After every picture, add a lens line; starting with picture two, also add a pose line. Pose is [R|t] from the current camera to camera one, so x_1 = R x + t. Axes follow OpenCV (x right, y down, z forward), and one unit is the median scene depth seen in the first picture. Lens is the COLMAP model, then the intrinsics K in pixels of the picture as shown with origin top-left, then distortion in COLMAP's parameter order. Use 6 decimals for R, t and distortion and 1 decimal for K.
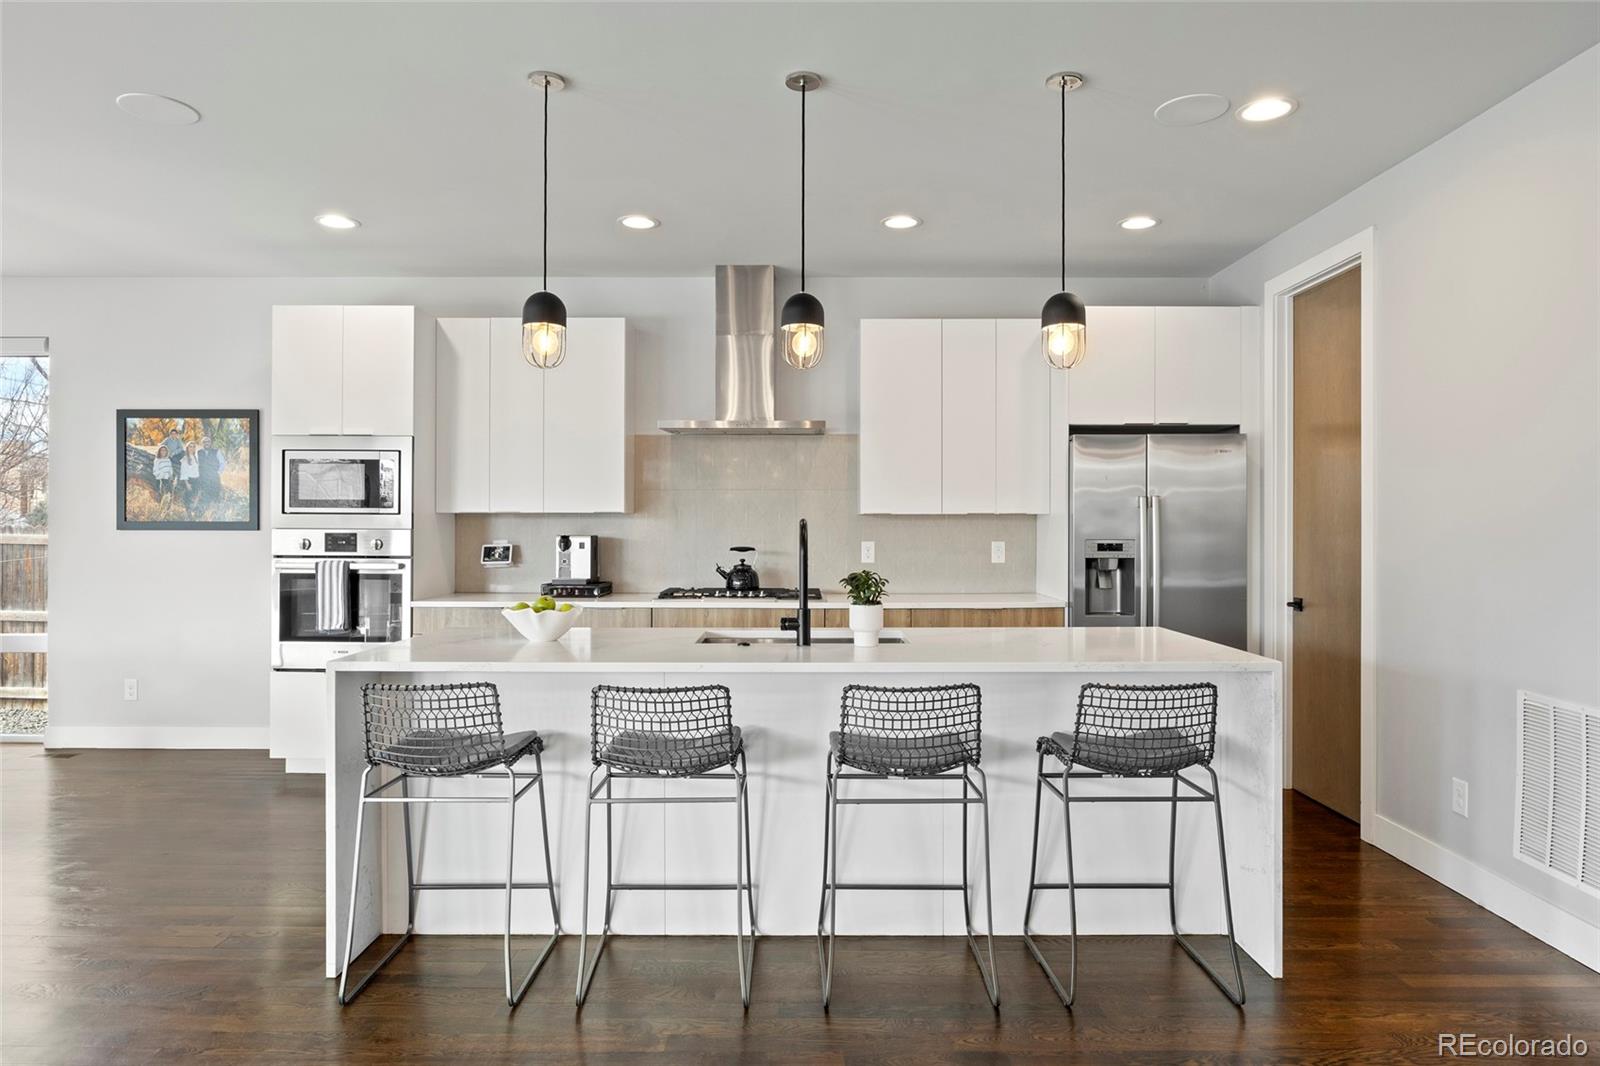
lens RADIAL K [[951.6, 0, 800.0], [0, 951.6, 533.0], [0, 0, 1]] dist [-0.011725, 0.000639]
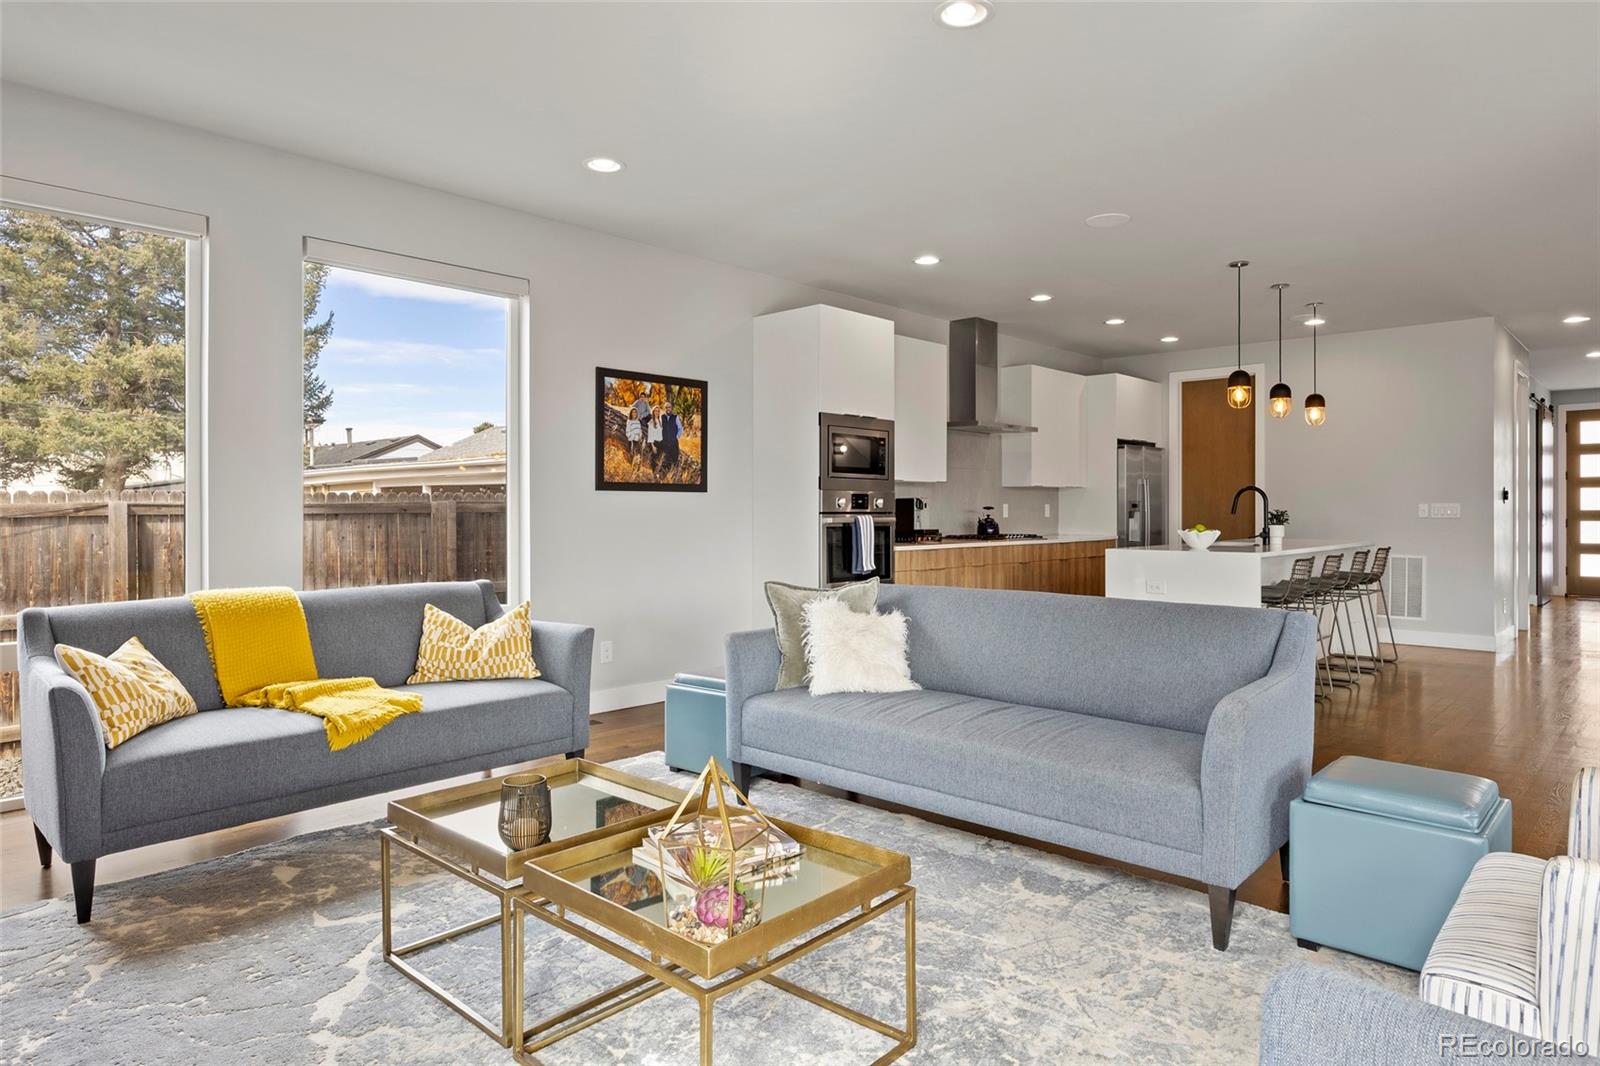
lens RADIAL K [[960.3, 0, 810.2], [0, 960.3, 507.2], [0, 0, 1]] dist [-0.002411, -0.000127]
pose [[0.675391, -0.000304, 0.737460, -1.381381], [0.007506, 0.999951, -0.006462, 0.023587], [-0.737421, 0.009899, 0.675360, 0.179486]]
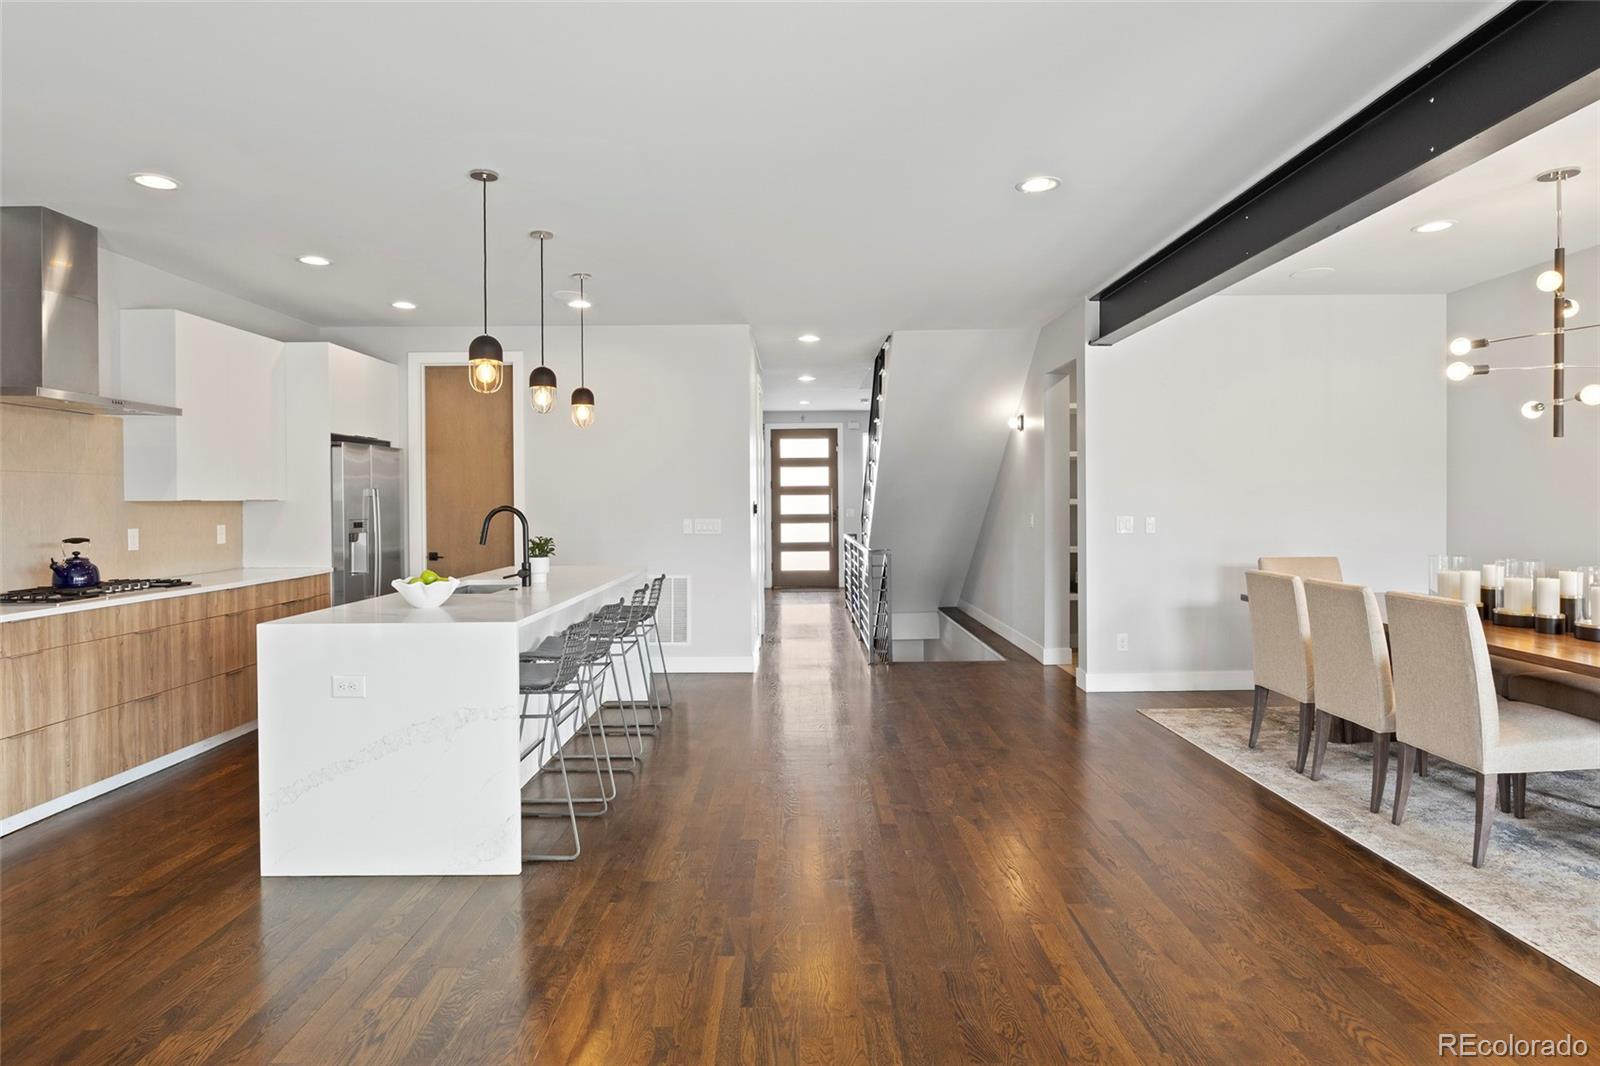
lens RADIAL K [[876.4, 0, 799.8], [0, 876.4, 511.9], [0, 0, 1]] dist [-0.003807, 0.000454]
pose [[-0.003409, -0.013514, 0.999903, -0.875996], [0.014507, 0.999803, 0.013562, -0.010795], [-0.999889, 0.014552, -0.003212, 0.332729]]
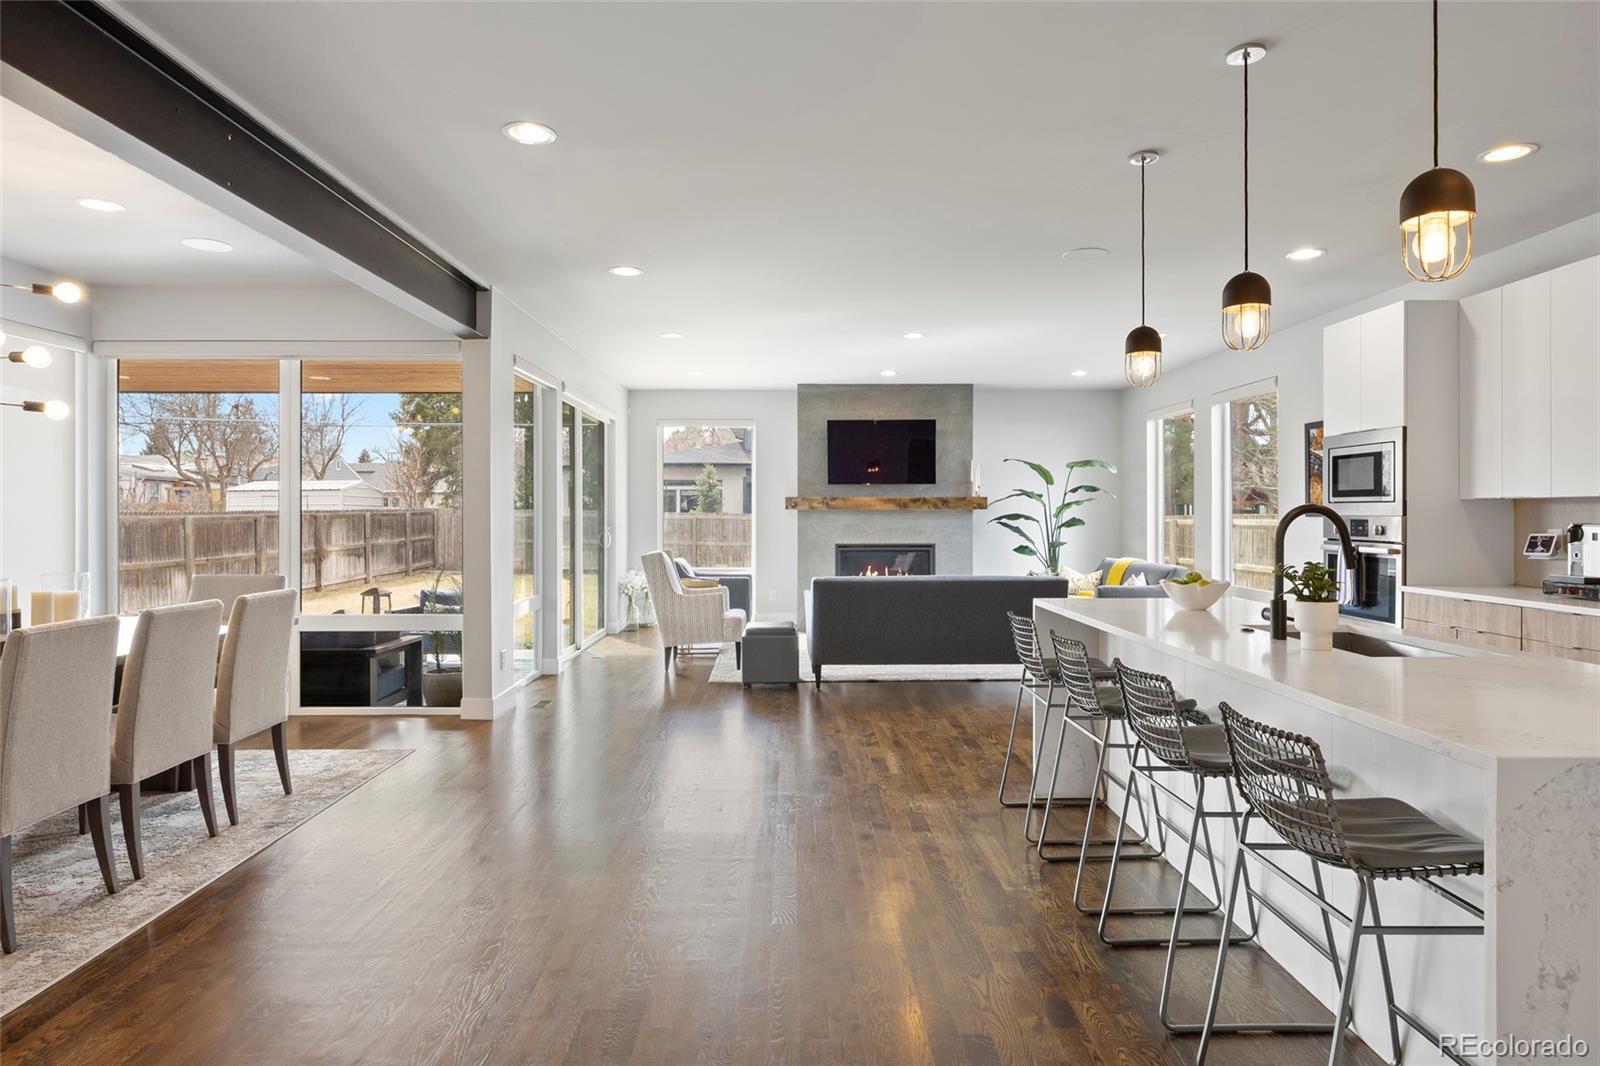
lens RADIAL K [[911.6, 0, 792.8], [0, 911.6, 515.4], [0, 0, 1]] dist [-0.006953, 0.000223]
pose [[0.007330, -0.000268, -0.999973, 0.544943], [-0.005483, 0.999985, -0.000309, -0.000974], [0.999958, 0.005485, 0.007328, 0.308478]]
